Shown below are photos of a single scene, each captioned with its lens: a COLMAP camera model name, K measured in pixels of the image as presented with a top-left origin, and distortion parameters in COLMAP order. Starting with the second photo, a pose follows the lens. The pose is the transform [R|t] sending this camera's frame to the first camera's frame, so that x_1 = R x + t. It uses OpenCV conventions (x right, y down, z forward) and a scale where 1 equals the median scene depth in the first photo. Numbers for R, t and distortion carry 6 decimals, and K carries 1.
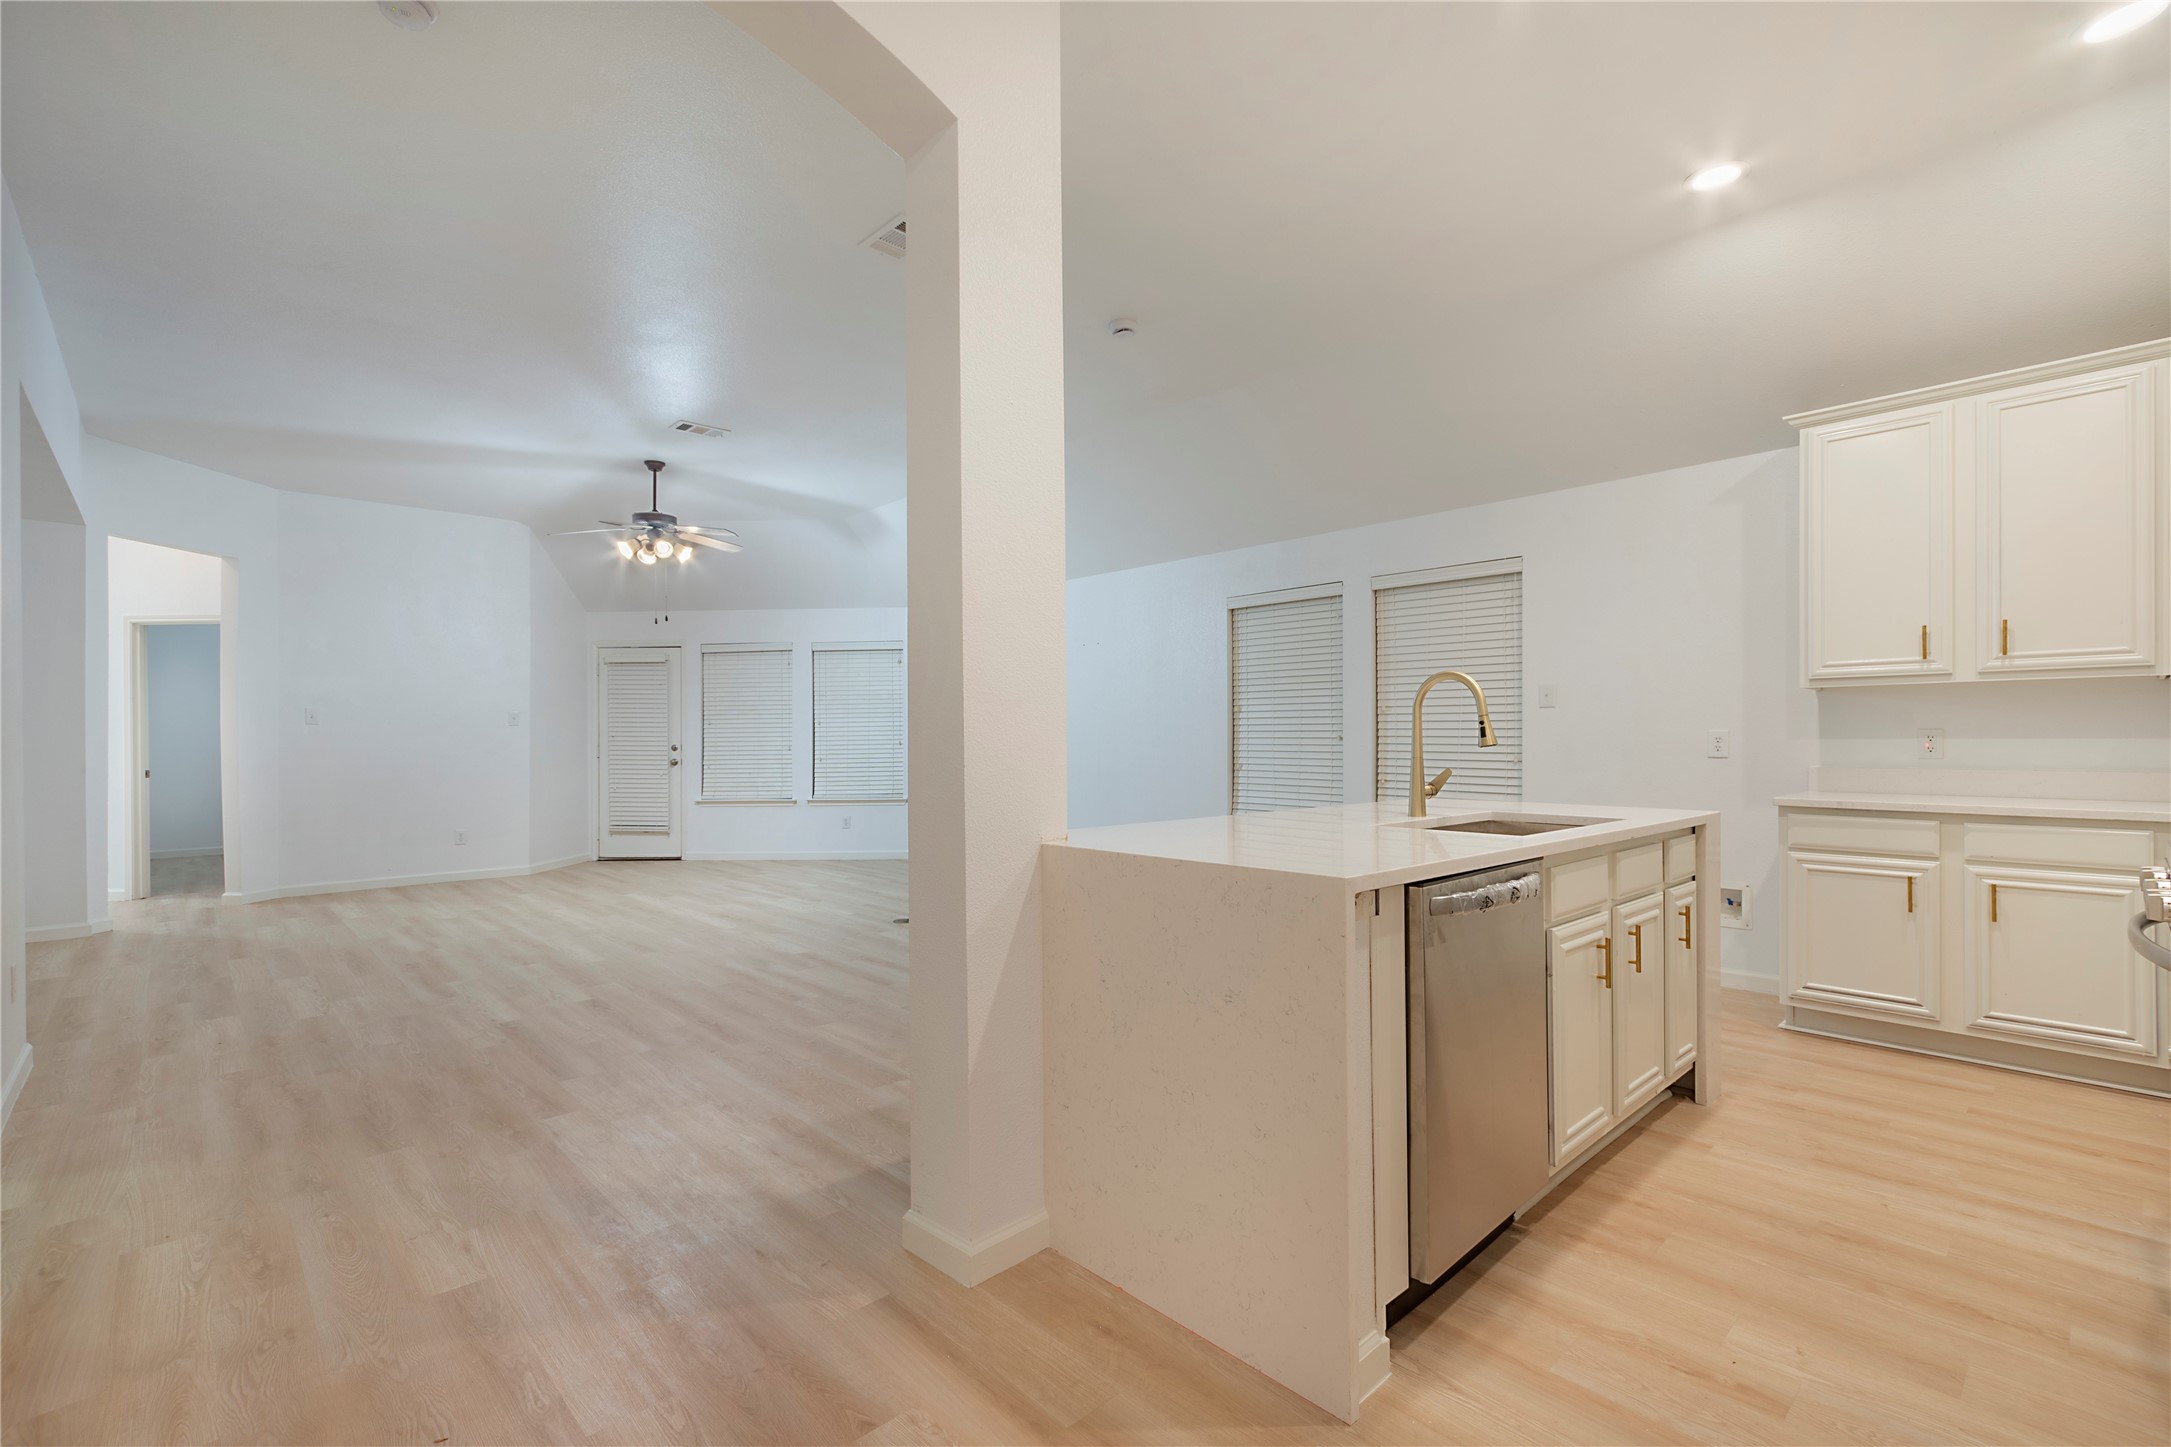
lens RADIAL K [[951.9, 0, 1094.1], [0, 951.9, 741.7], [0, 0, 1]] dist [0.008586, -0.000371]
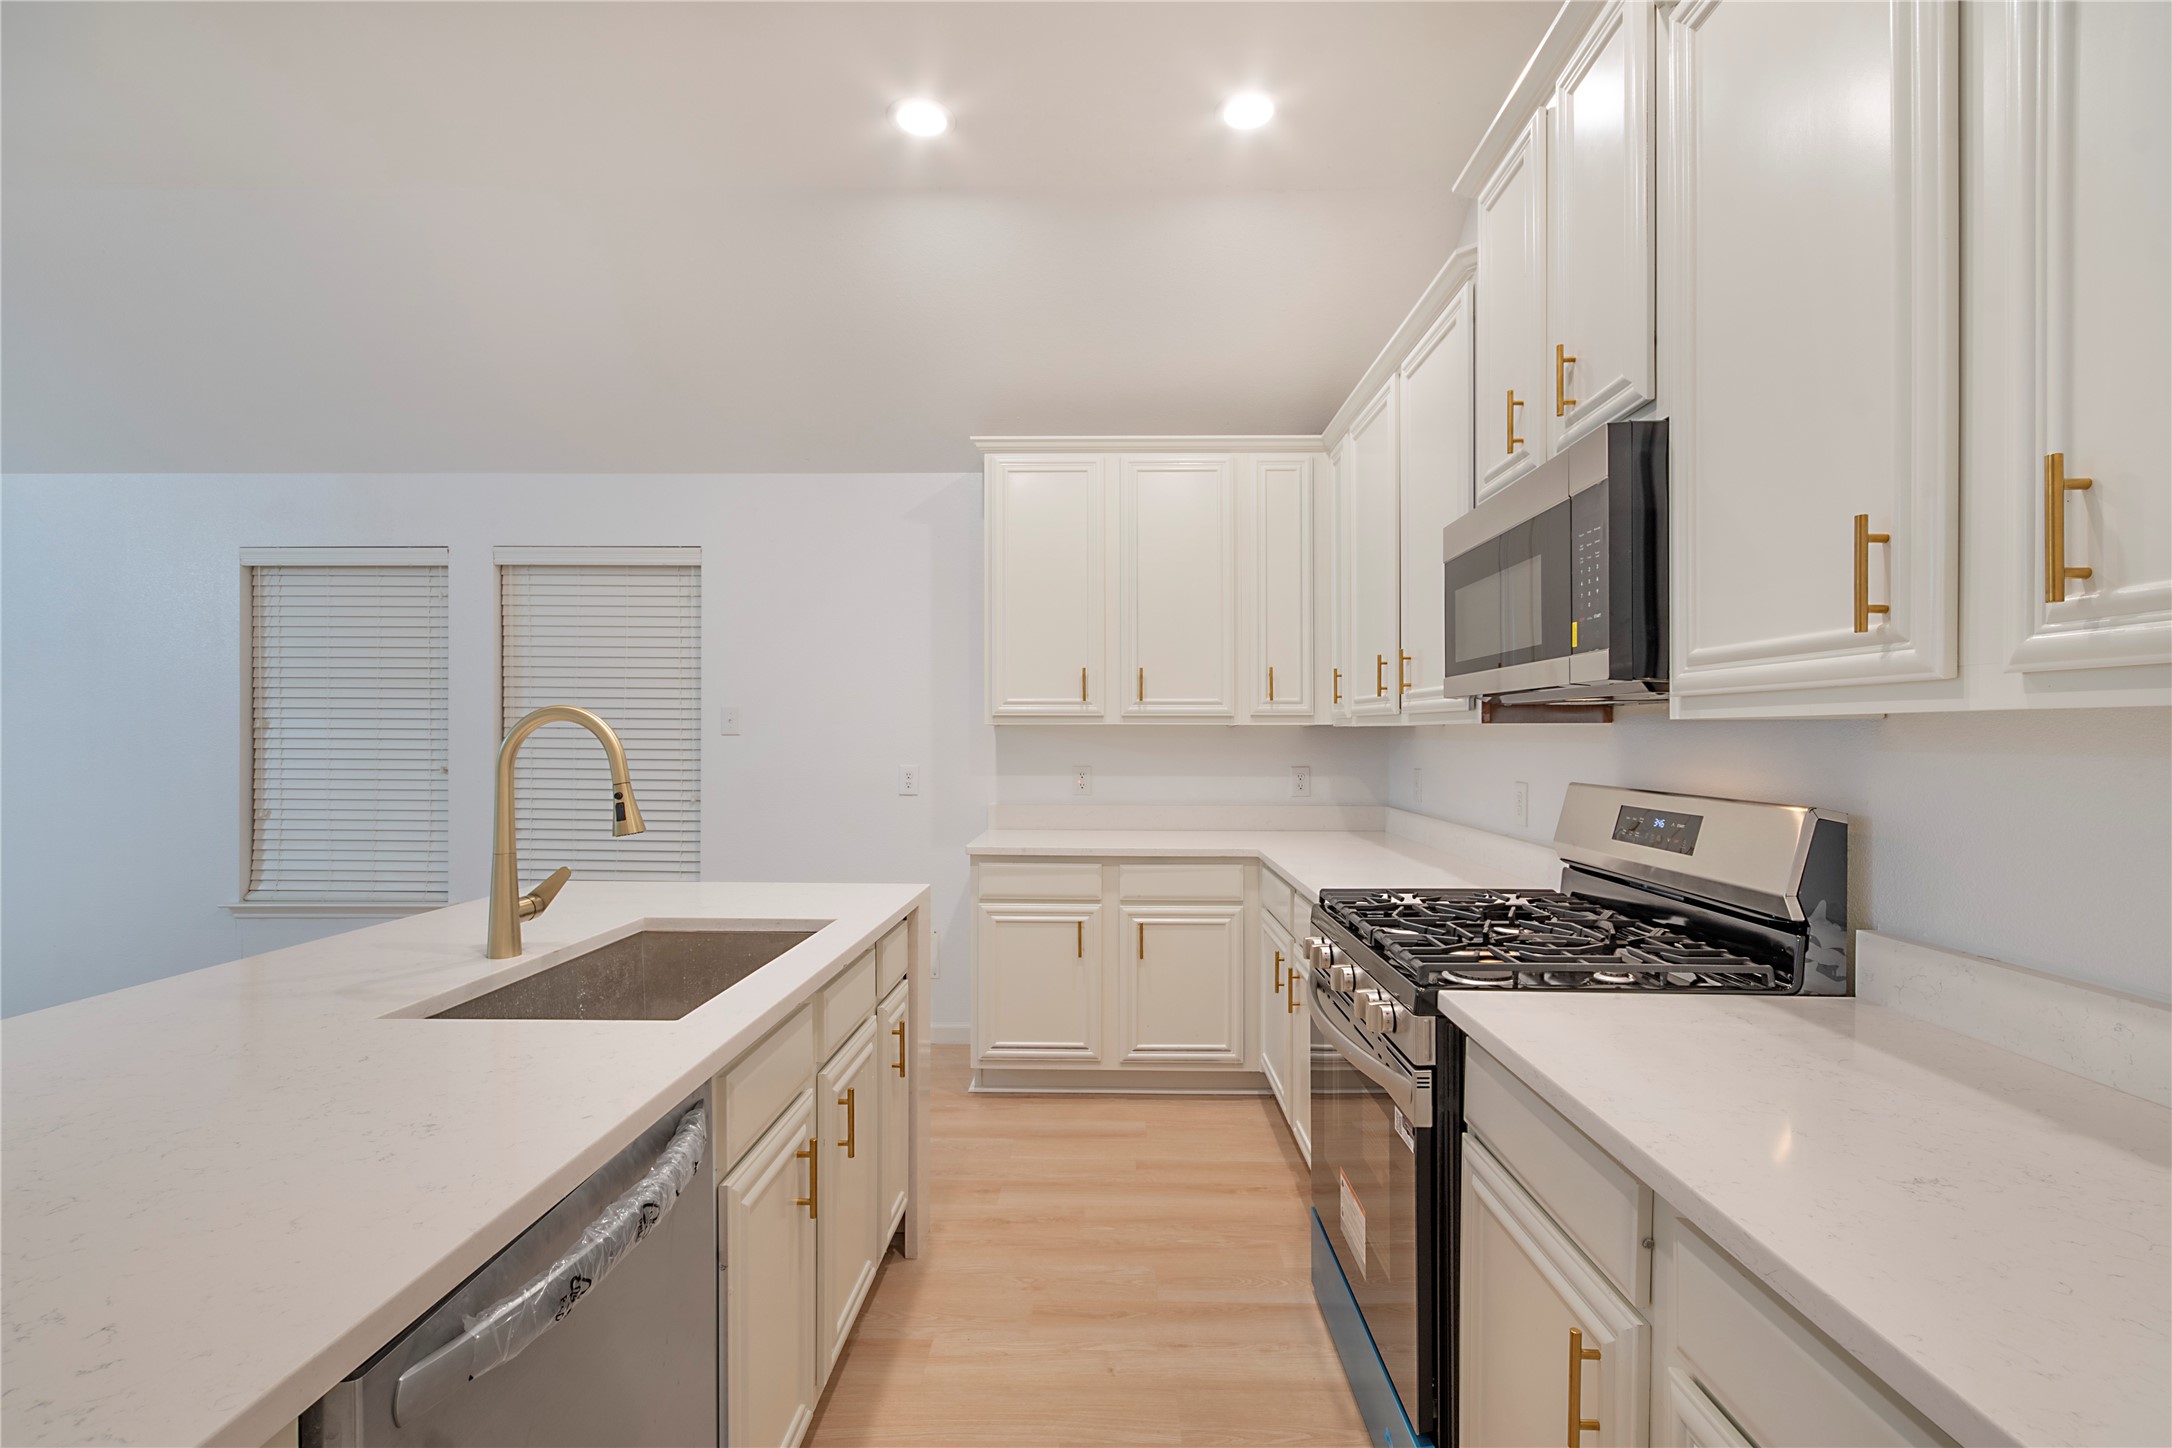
lens RADIAL K [[952.4, 0, 1094.6], [0, 952.4, 742.2], [0, 0, 1]] dist [0.008586, -0.000371]
pose [[0.693603, 0.002280, 0.720354, 0.149572], [-0.001806, 0.999997, -0.001425, -0.043372], [-0.720356, -0.000313, 0.693605, 0.302840]]
